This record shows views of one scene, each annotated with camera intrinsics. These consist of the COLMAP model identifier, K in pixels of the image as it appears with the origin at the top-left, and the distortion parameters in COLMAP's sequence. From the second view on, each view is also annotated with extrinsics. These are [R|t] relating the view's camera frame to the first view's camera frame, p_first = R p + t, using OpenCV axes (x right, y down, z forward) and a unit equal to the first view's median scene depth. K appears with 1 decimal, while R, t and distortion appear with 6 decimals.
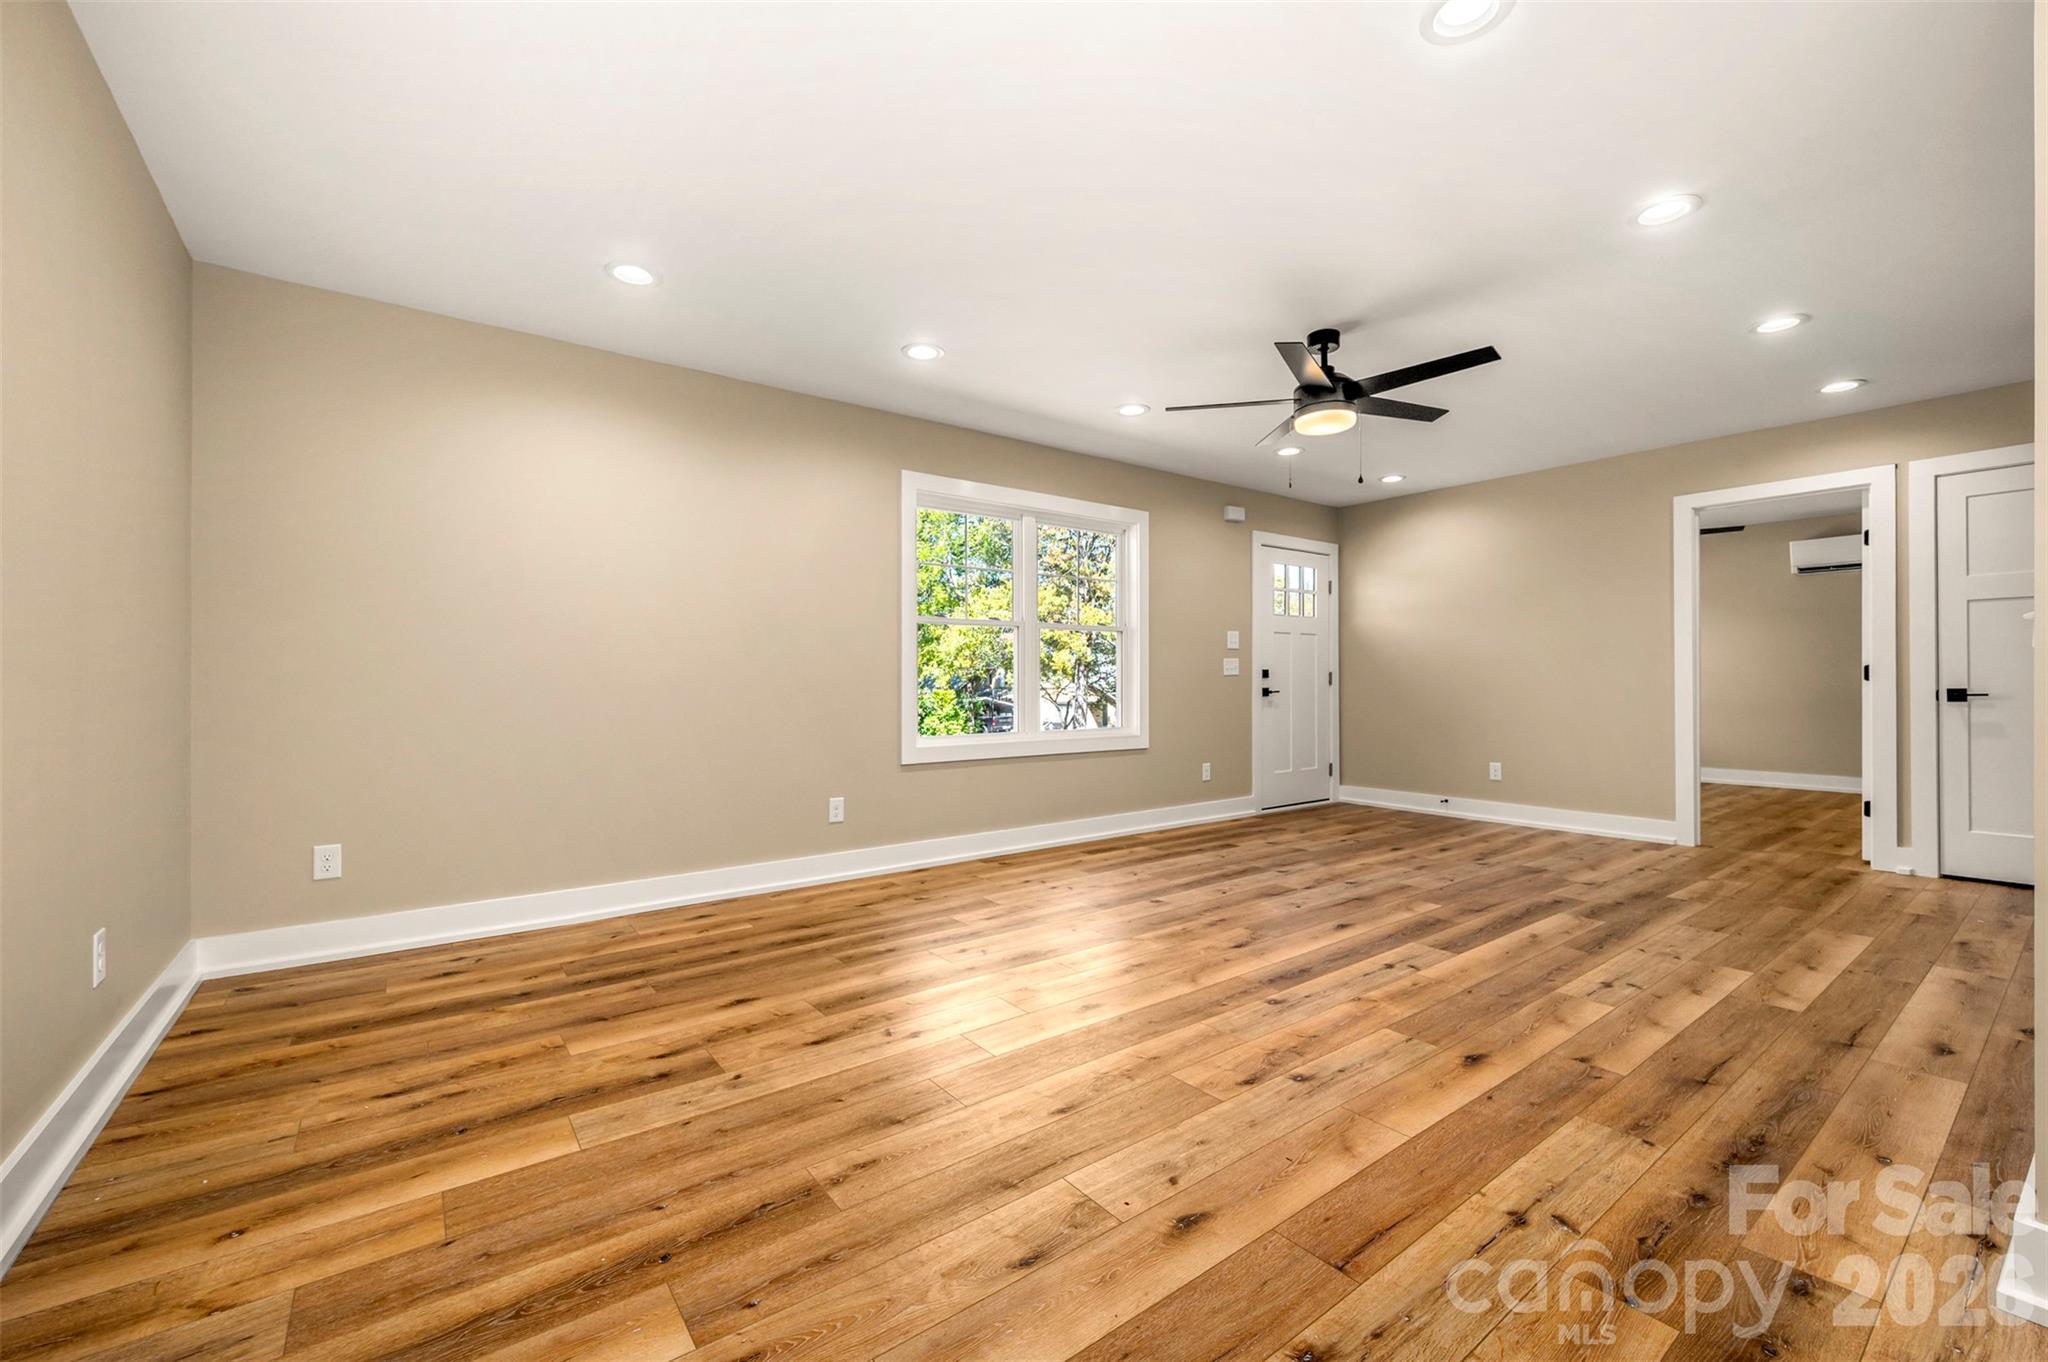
lens RADIAL K [[827.6, 0, 1032.3], [0, 827.6, 666.1], [0, 0, 1]] dist [-0.000132, 0.000044]
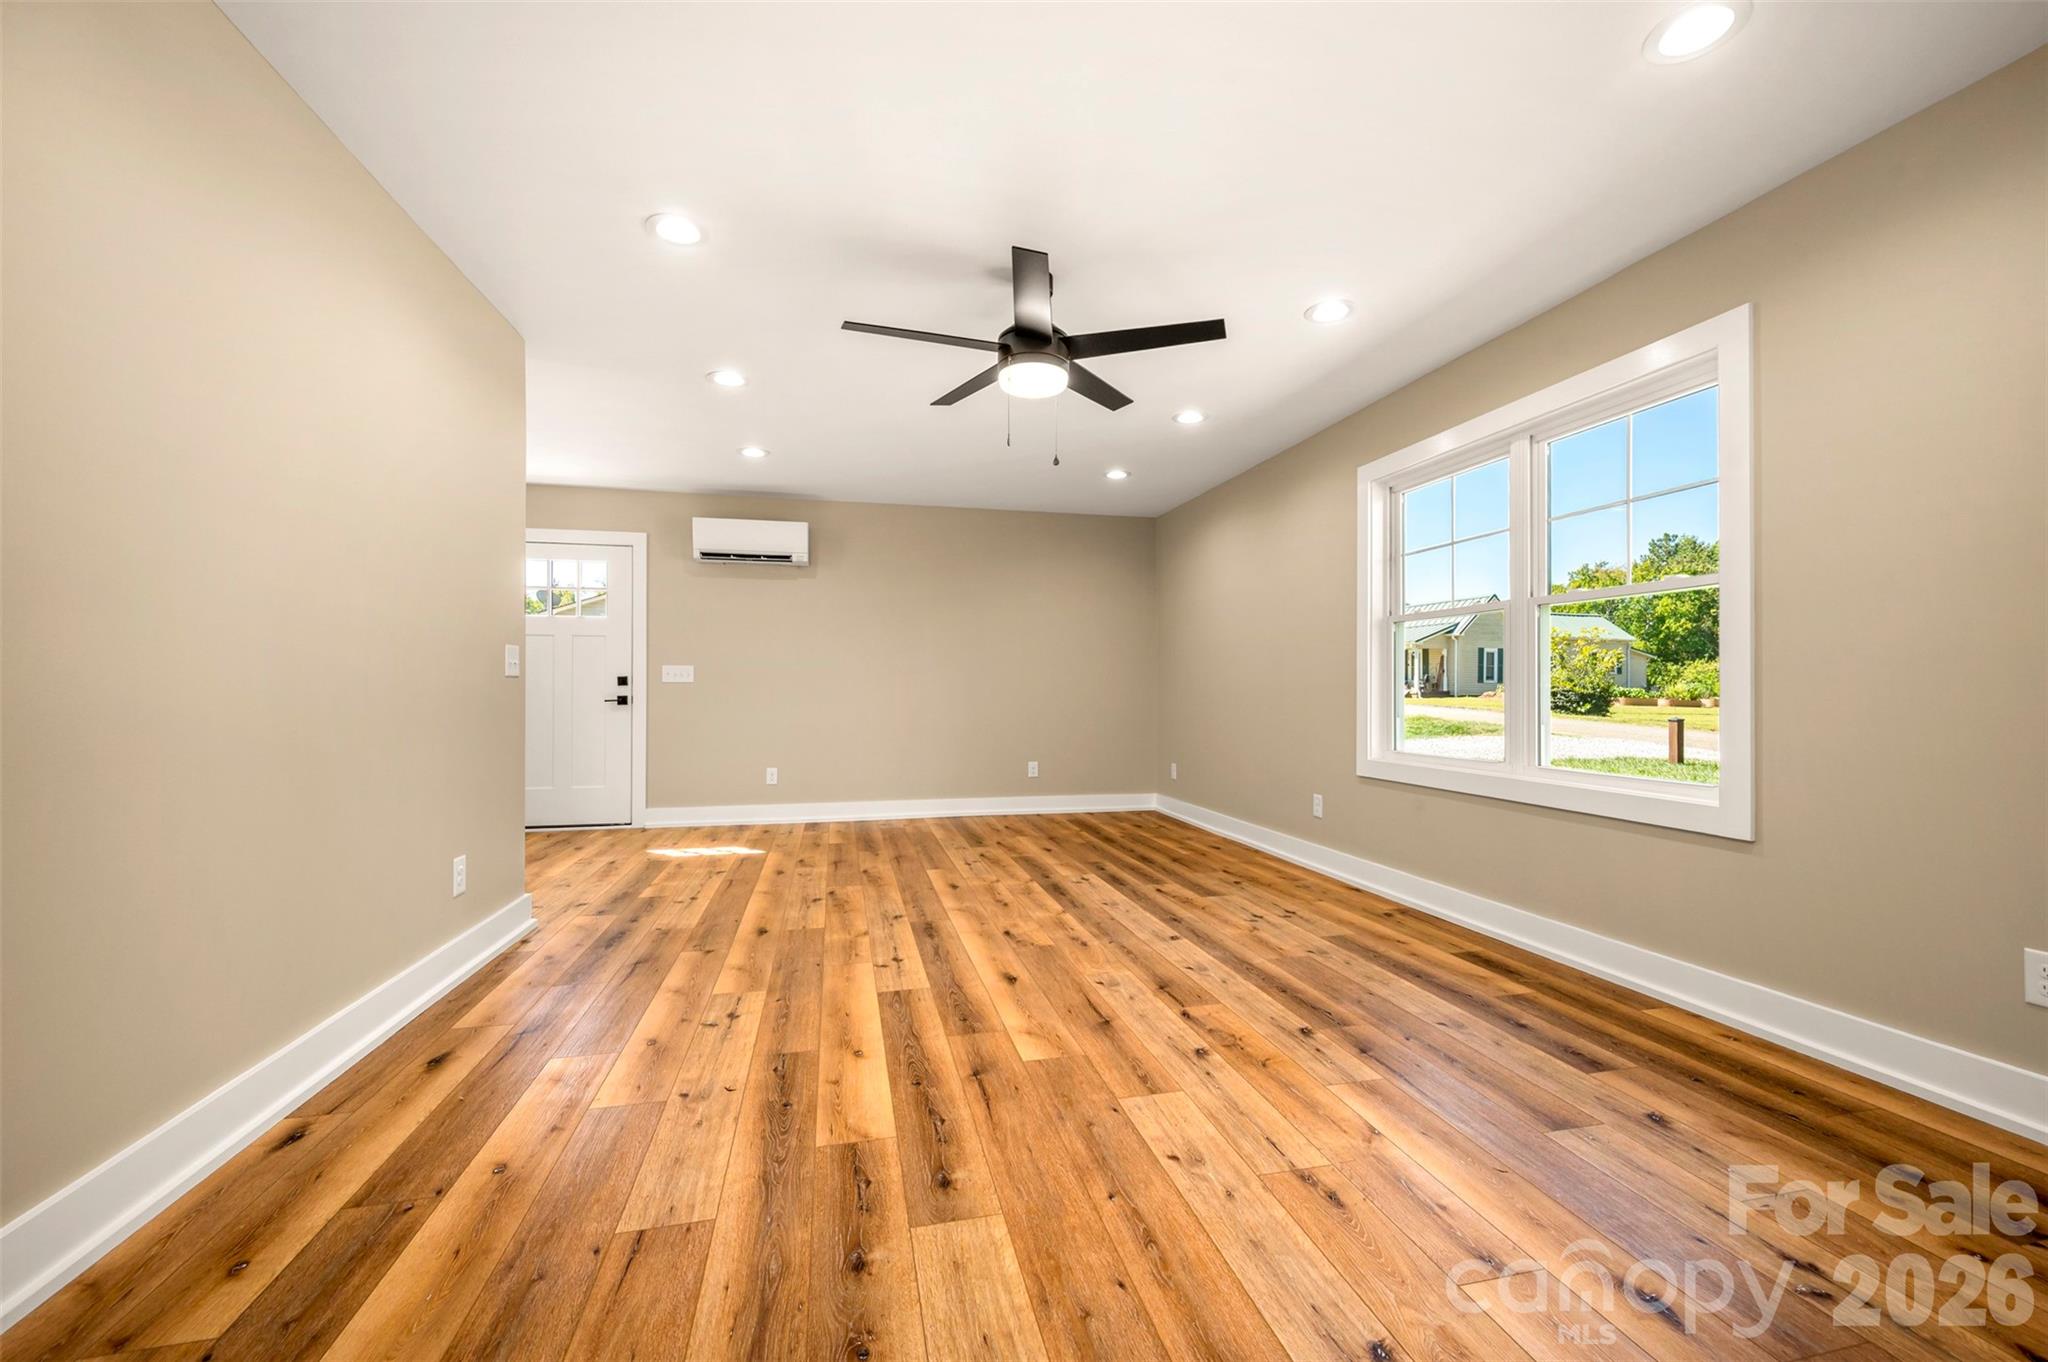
lens RADIAL K [[819.5, 0, 1024.0], [0, 819.5, 681.0], [0, 0, 1]] dist [0.000071, -0.000072]
pose [[-0.408277, -0.007778, -0.912825, 1.425375], [0.017921, 0.999703, -0.016534, 0.031168], [0.912682, -0.023109, -0.408016, 1.708244]]
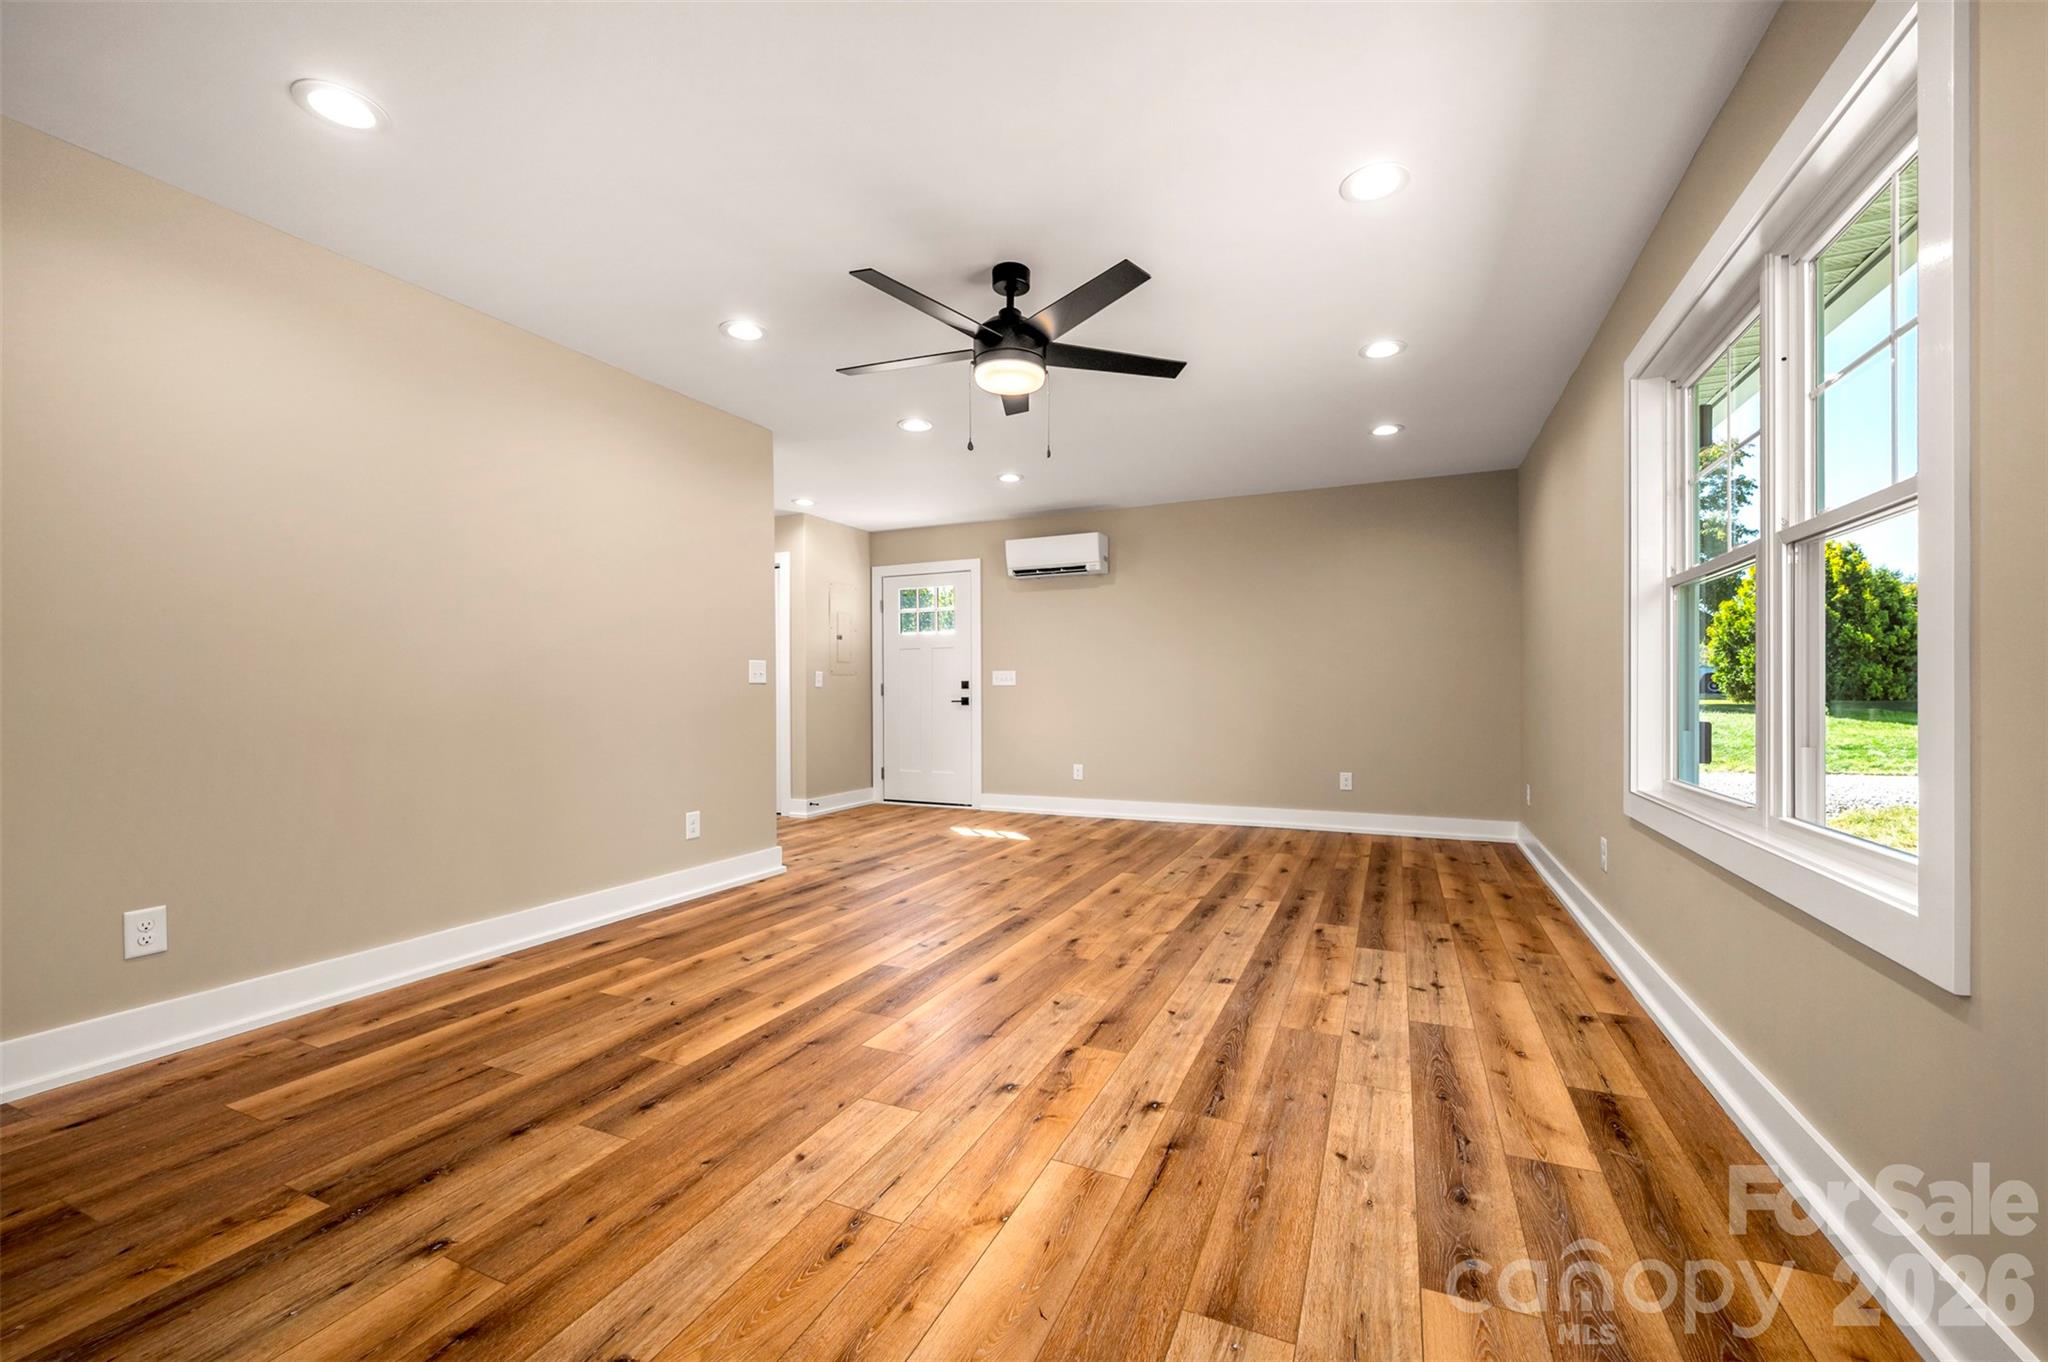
lens RADIAL K [[814.5, 0, 1025.7], [0, 814.5, 699.3], [0, 0, 1]] dist [-0.002022, -0.000005]
pose [[-0.877664, 0.011133, -0.479147, 0.933472], [0.015897, 0.999856, -0.005887, 0.039667], [0.479012, -0.012783, -0.877715, 2.204569]]
